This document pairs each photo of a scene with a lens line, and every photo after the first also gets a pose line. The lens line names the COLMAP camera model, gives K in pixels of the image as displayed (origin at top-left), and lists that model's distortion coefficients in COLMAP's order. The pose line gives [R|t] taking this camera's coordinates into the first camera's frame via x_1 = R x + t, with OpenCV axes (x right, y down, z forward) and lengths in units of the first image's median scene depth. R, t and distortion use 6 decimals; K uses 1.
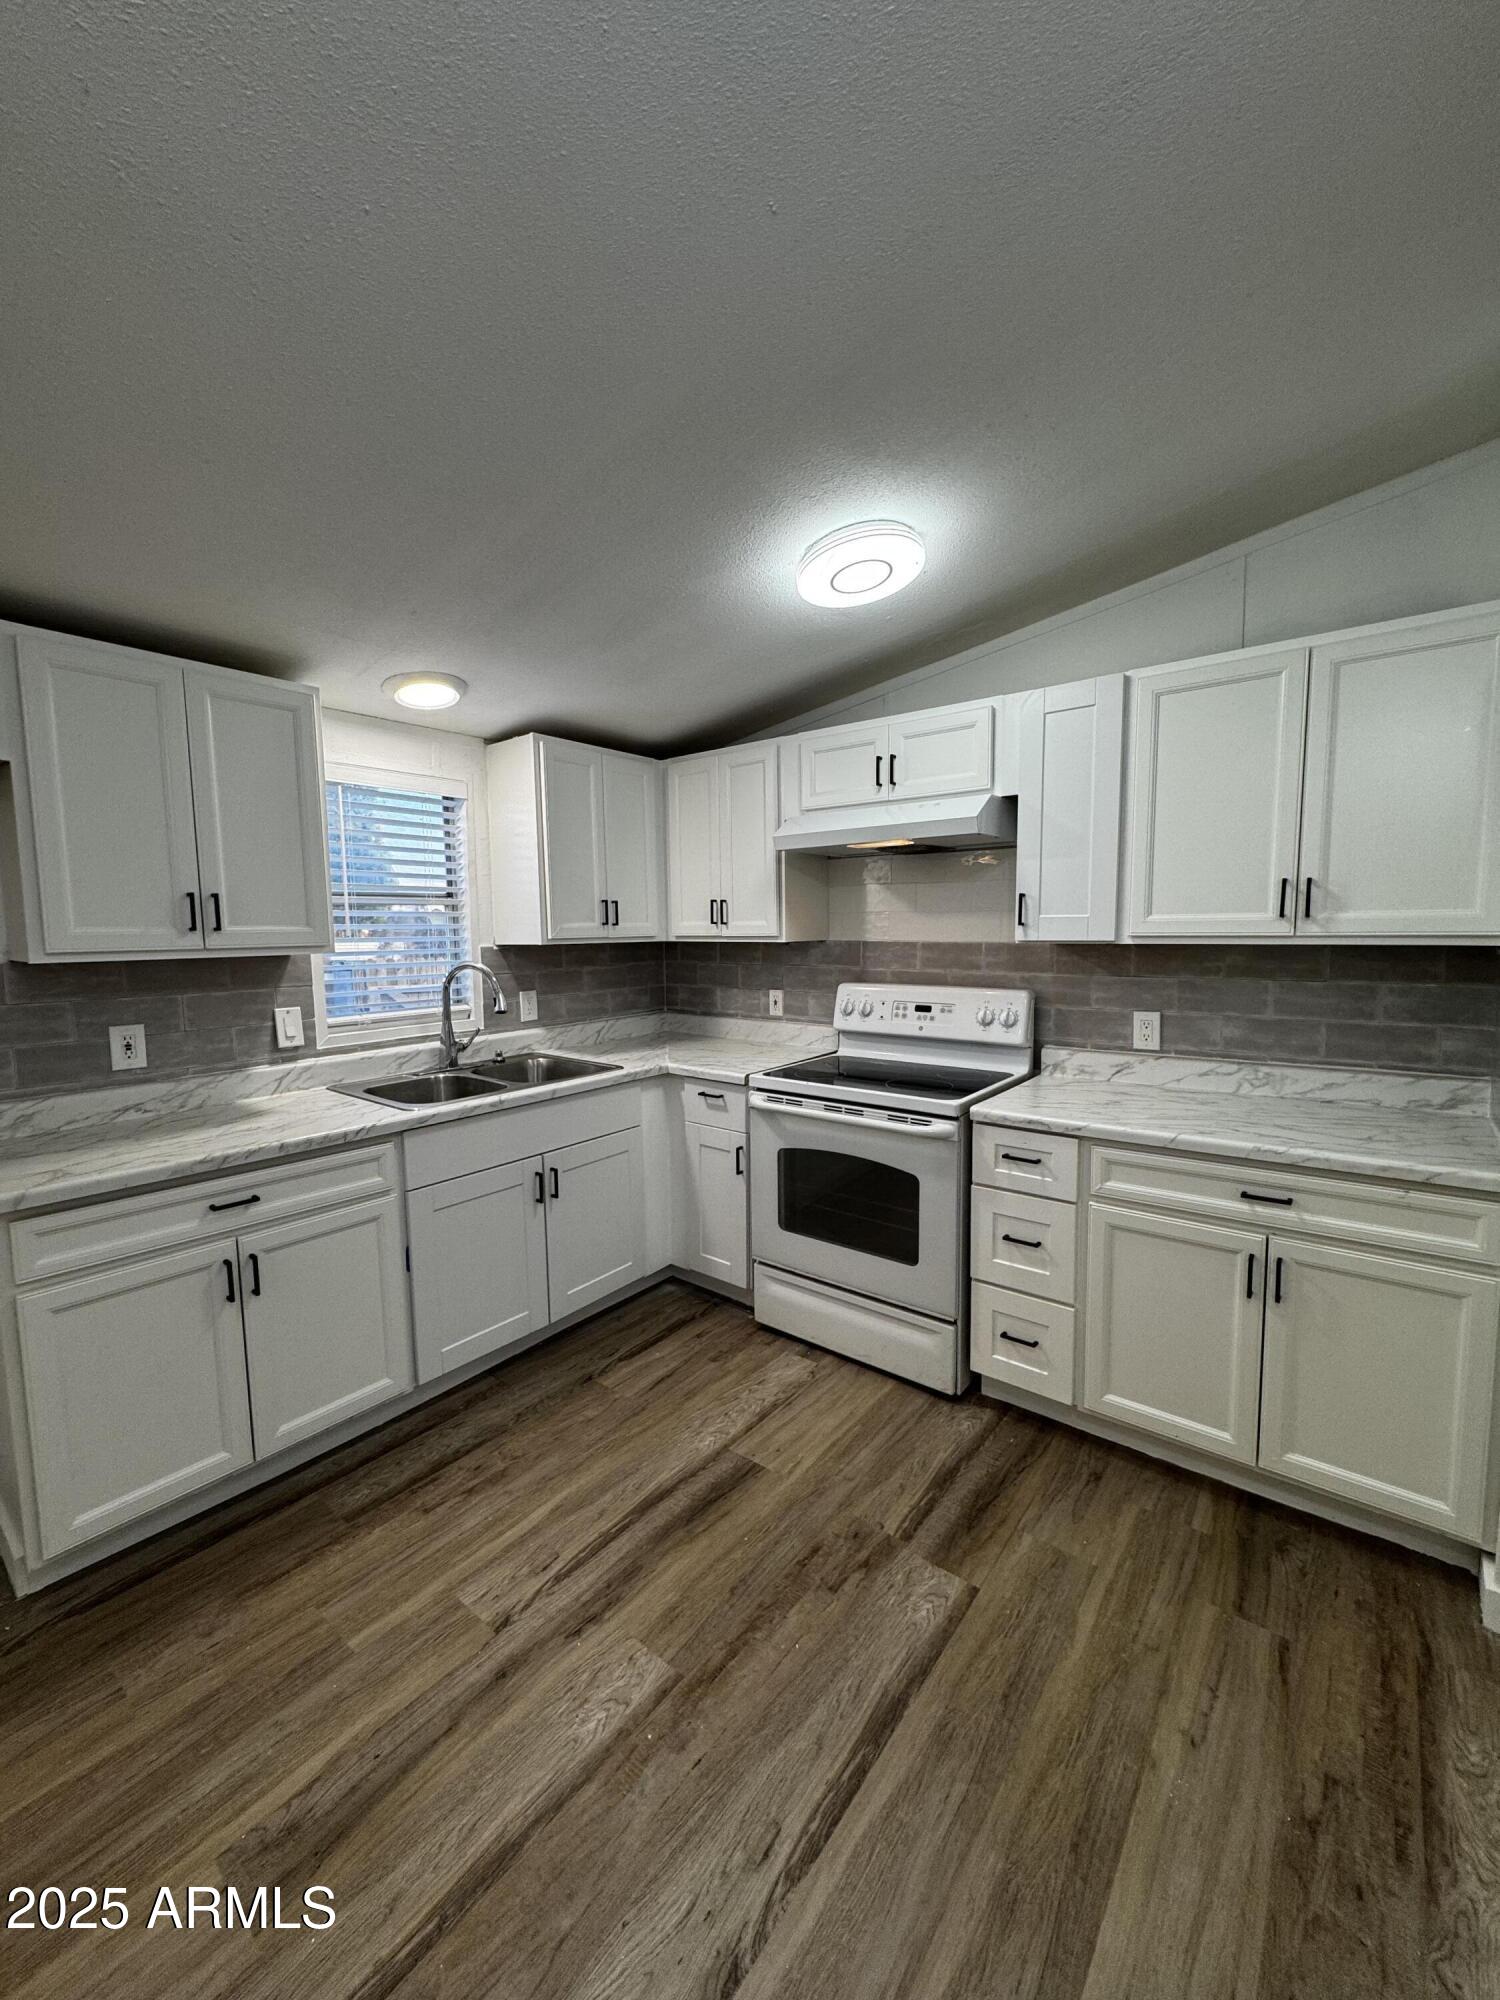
lens RADIAL K [[795.4, 0, 747.0], [0, 795.4, 1000.3], [0, 0, 1]] dist [-0.001431, 0.000397]
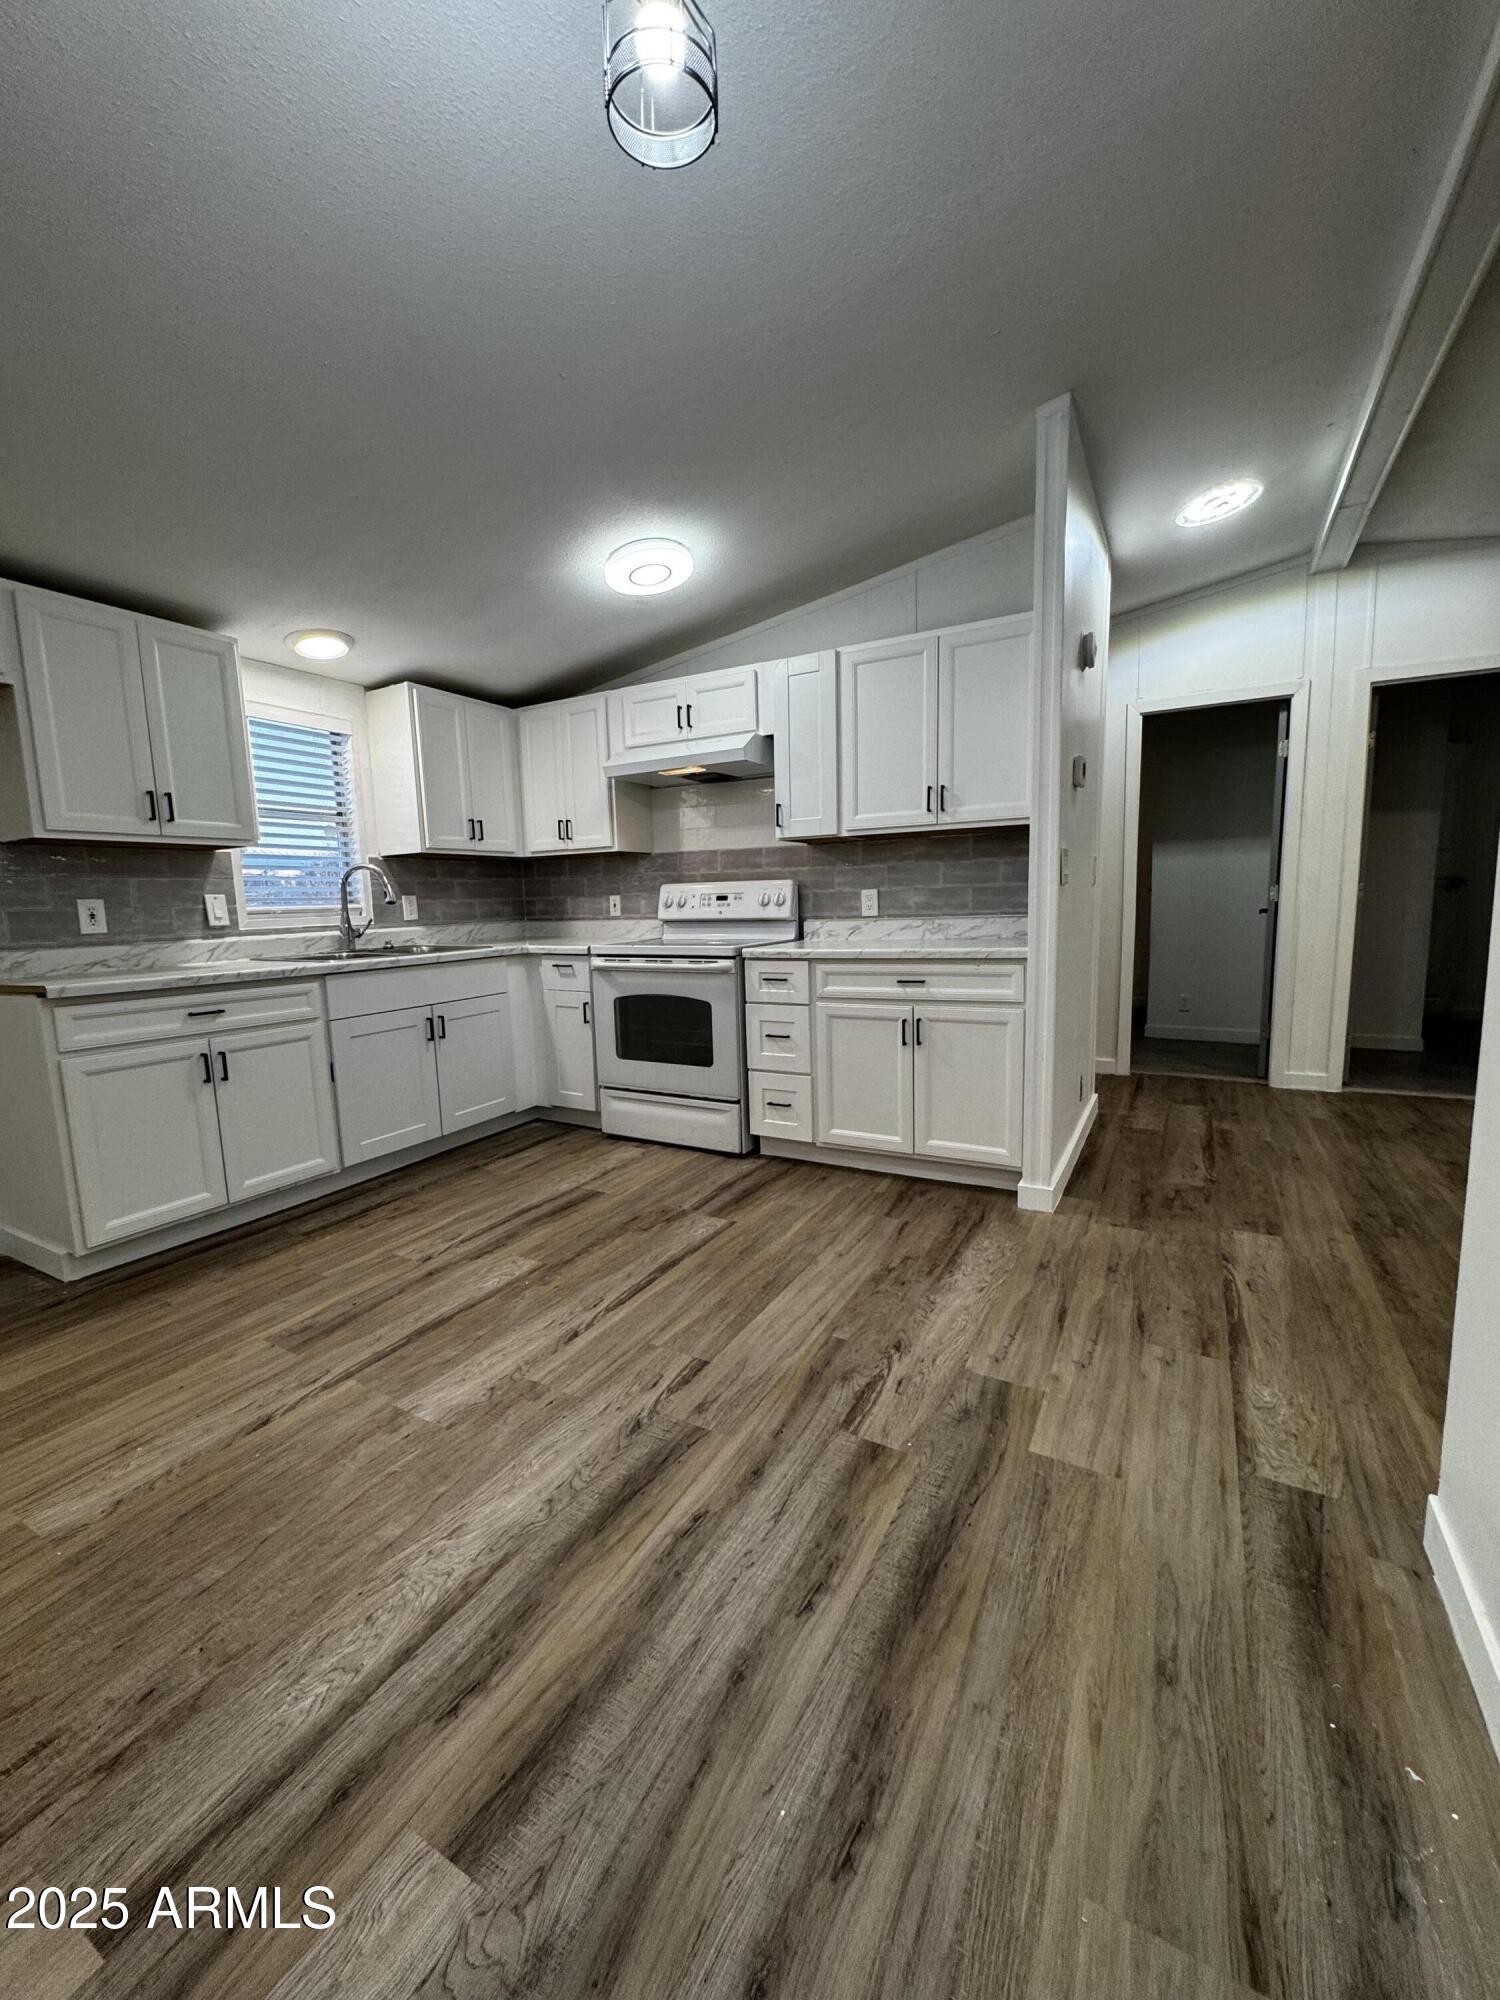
lens RADIAL K [[795.4, 0, 747.0], [0, 795.4, 1000.3], [0, 0, 1]] dist [-0.001431, 0.000397]
pose [[0.986361, -0.035084, 0.160812, 0.050529], [0.030299, 0.999025, 0.032114, 0.173761], [-0.161782, -0.026804, 0.986463, -0.414809]]
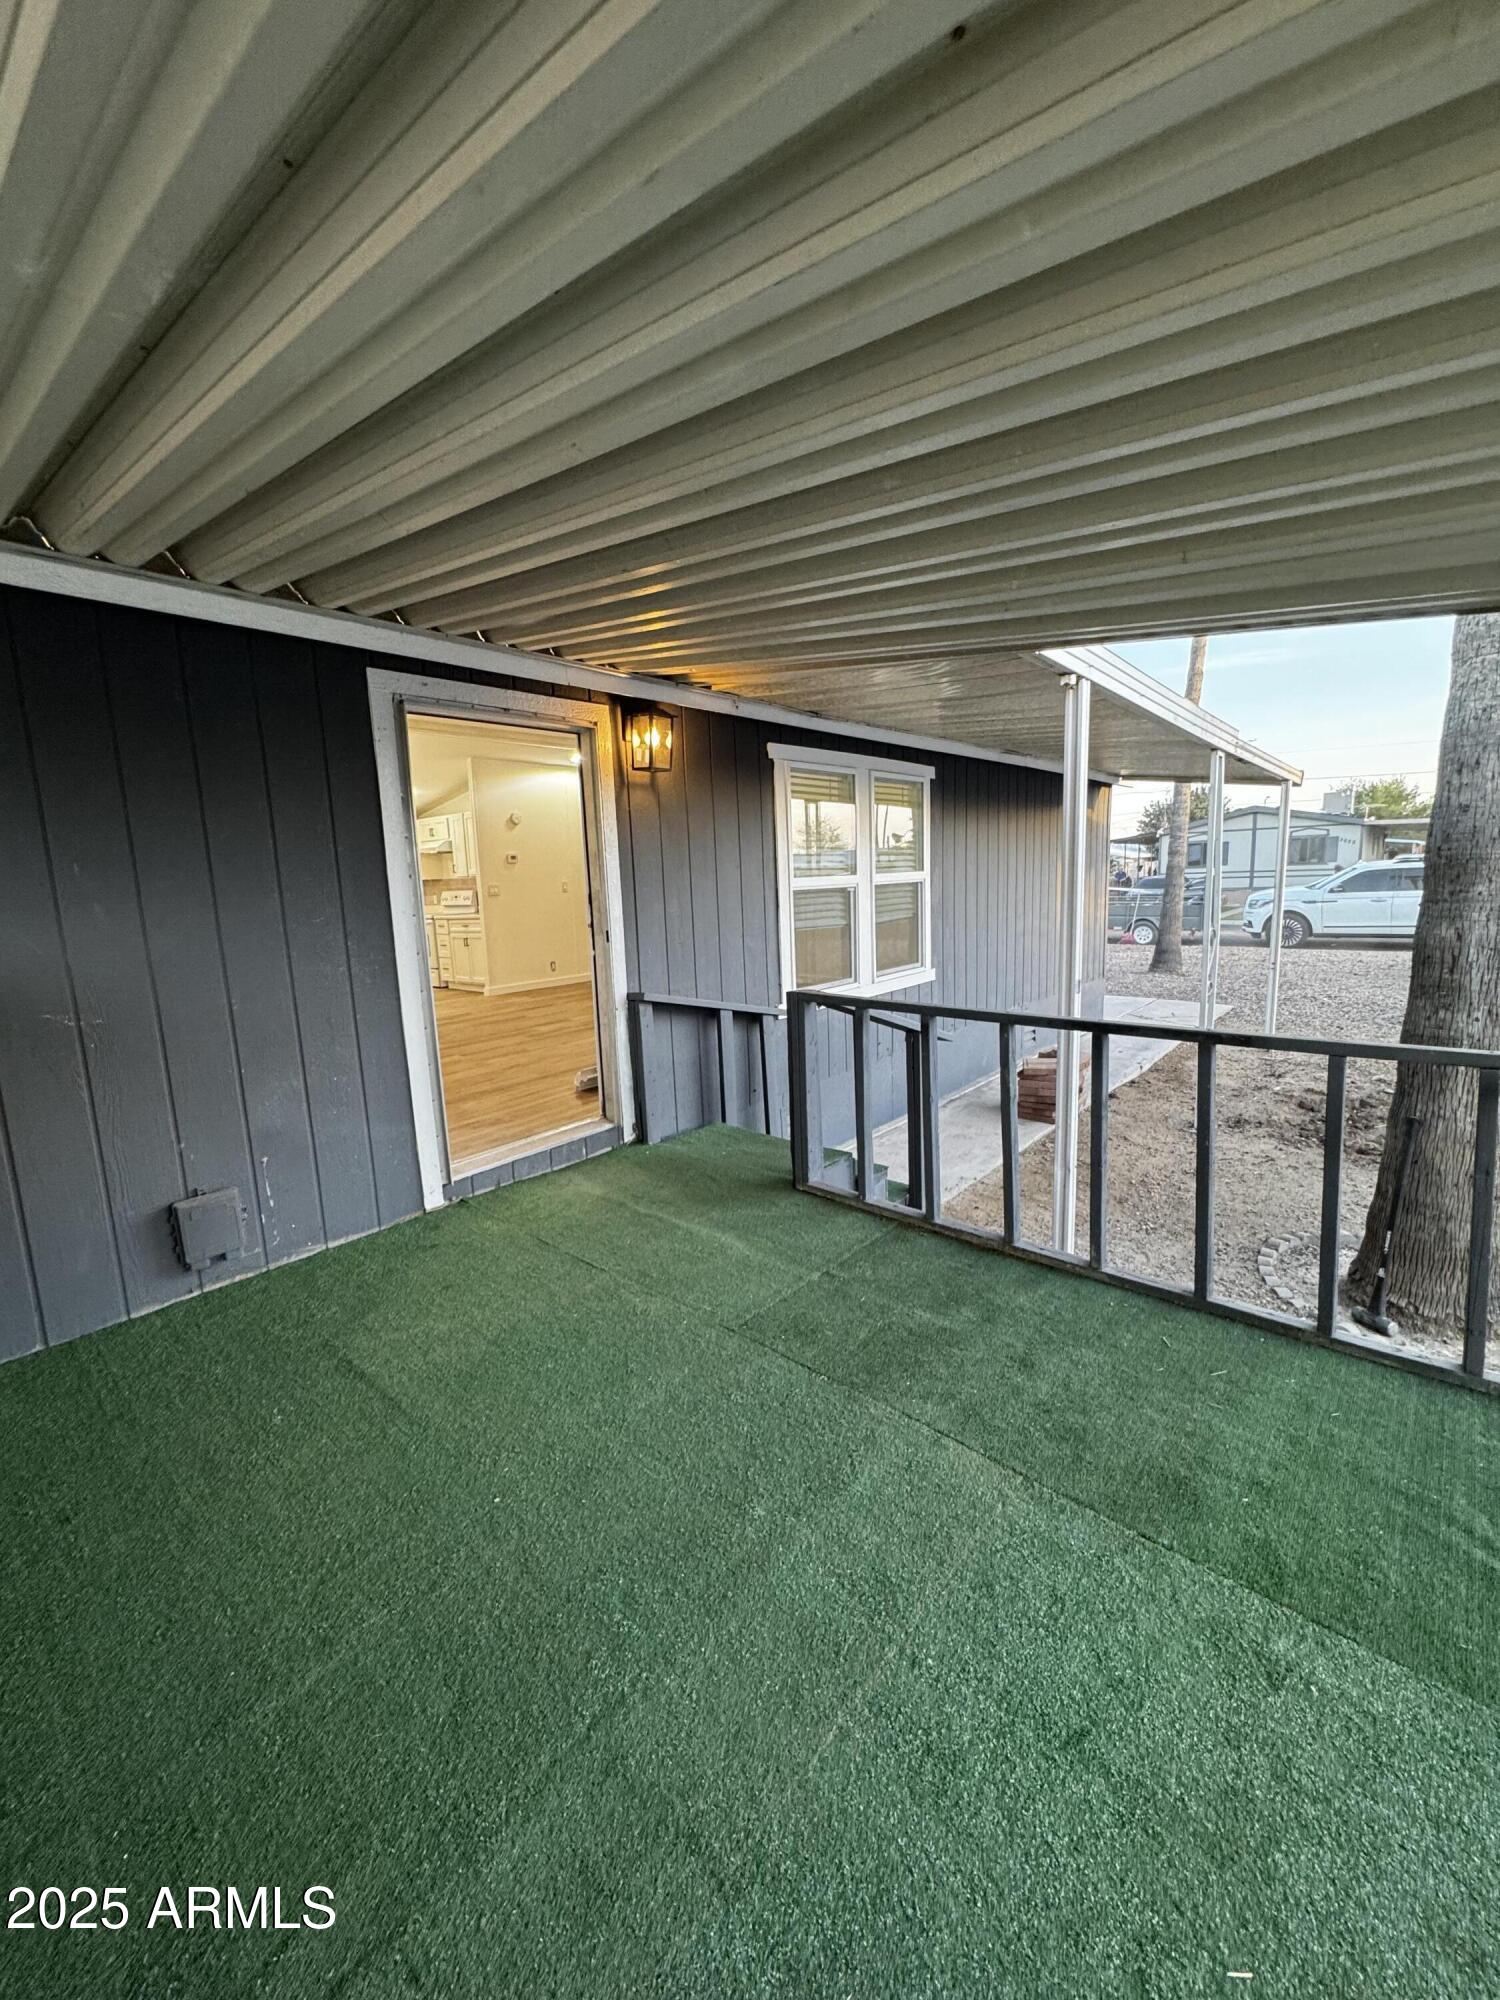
lens RADIAL K [[795.4, 0, 747.0], [0, 795.4, 1000.3], [0, 0, 1]] dist [-0.001431, 0.000397]
pose [[0.998309, -0.019492, -0.054765, 2.089678], [0.022743, 0.997976, 0.059378, 0.355122], [0.053497, -0.060523, 0.996732, -3.056980]]
